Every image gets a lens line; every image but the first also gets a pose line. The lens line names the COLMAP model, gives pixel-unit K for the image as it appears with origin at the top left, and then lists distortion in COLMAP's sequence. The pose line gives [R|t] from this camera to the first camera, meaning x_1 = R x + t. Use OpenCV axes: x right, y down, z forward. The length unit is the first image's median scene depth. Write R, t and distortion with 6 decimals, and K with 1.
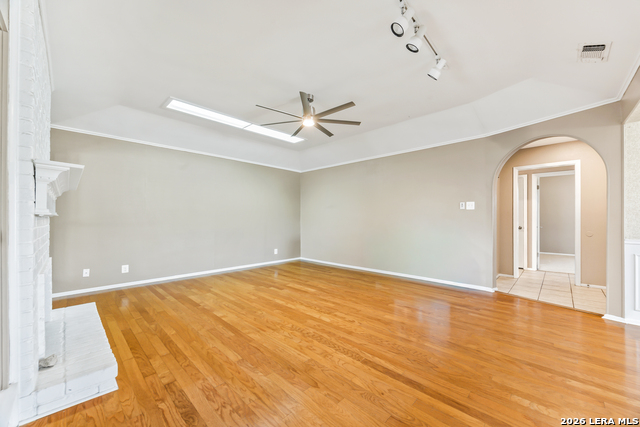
lens RADIAL K [[247.0, 0, 317.0], [0, 247.0, 217.2], [0, 0, 1]] dist [-0.003789, 0.000090]
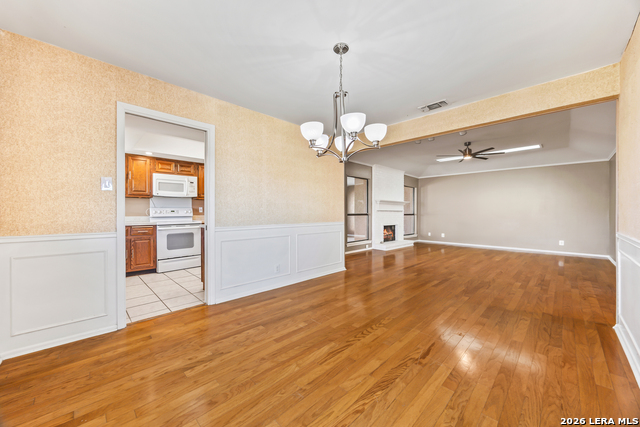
lens RADIAL K [[247.0, 0, 317.9], [0, 247.0, 212.8], [0, 0, 1]] dist [-0.003789, 0.000090]
pose [[-0.020866, -0.000442, -0.999782, 2.390060], [-0.000456, 1.000000, -0.000433, 0.025250], [0.999782, 0.000447, -0.020866, -0.078589]]
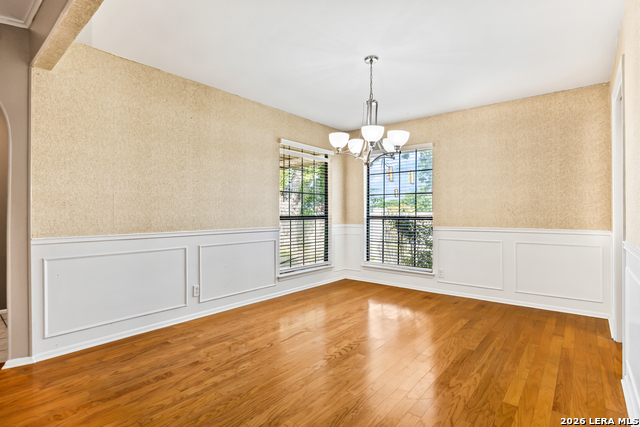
lens RADIAL K [[314.1, 0, 317.3], [0, 314.1, 210.7], [0, 0, 1]] dist [-0.012969, -0.000635]
pose [[-0.072457, 0.005968, 0.997354, 0.338264], [0.004365, 0.999974, -0.005666, 0.021725], [-0.997362, 0.003943, -0.072481, 0.272378]]
